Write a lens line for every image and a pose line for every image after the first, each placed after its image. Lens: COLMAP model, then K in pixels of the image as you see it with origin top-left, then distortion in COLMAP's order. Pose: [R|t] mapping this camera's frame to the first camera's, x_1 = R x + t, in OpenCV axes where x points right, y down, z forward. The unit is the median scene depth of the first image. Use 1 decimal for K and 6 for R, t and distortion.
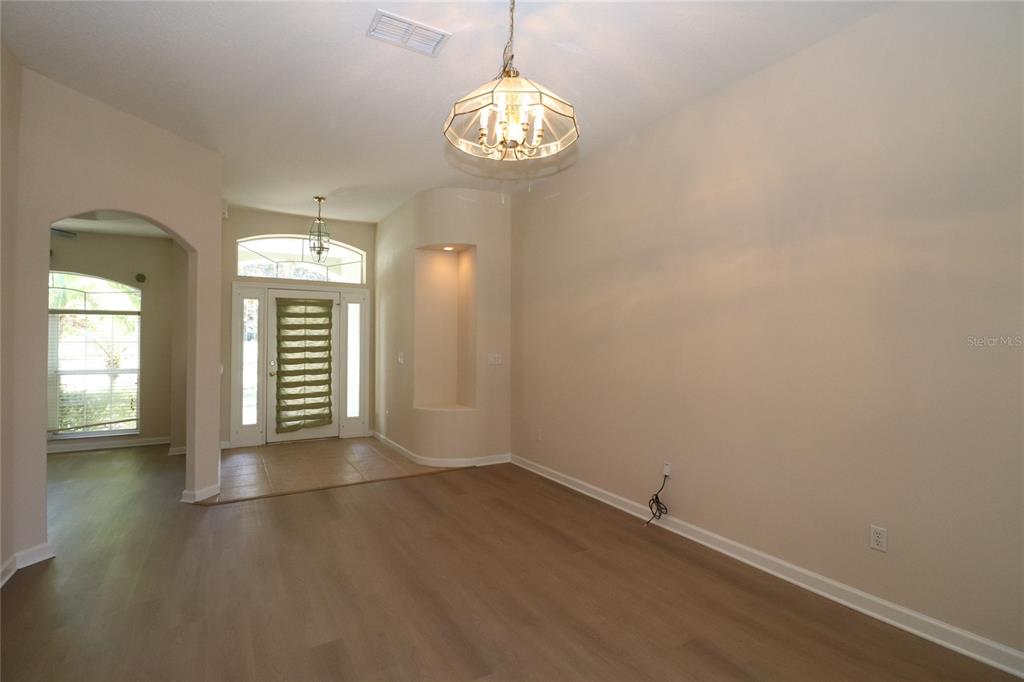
lens RADIAL K [[479.4, 0, 506.9], [0, 479.4, 334.2], [0, 0, 1]] dist [0.005596, -0.016634]
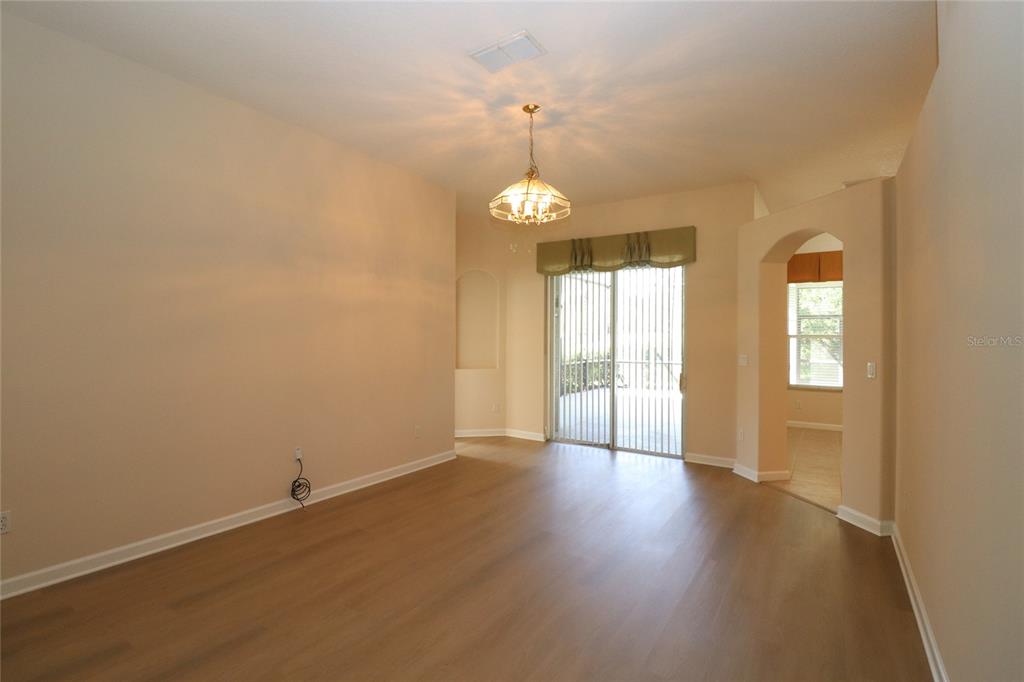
lens RADIAL K [[485.0, 0, 505.0], [0, 485.0, 334.9], [0, 0, 1]] dist [0.011486, -0.018319]
pose [[-0.440710, 0.003820, 0.897641, -0.895971], [-0.019653, 0.999710, -0.013903, 0.021877], [-0.897434, -0.023769, -0.440507, 1.121810]]
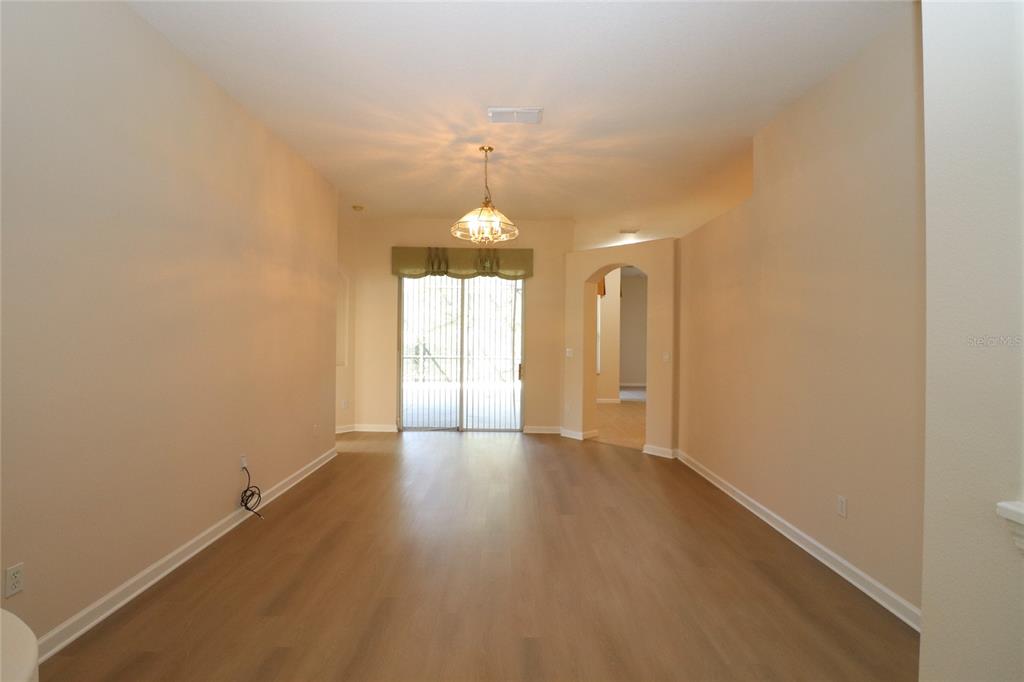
lens RADIAL K [[479.4, 0, 506.9], [0, 479.4, 334.2], [0, 0, 1]] dist [0.005596, -0.016634]
pose [[-0.858966, -0.005018, 0.512008, -0.681368], [-0.016291, 0.999714, -0.017533, 0.026580], [-0.511773, -0.023402, -0.858802, 1.658125]]
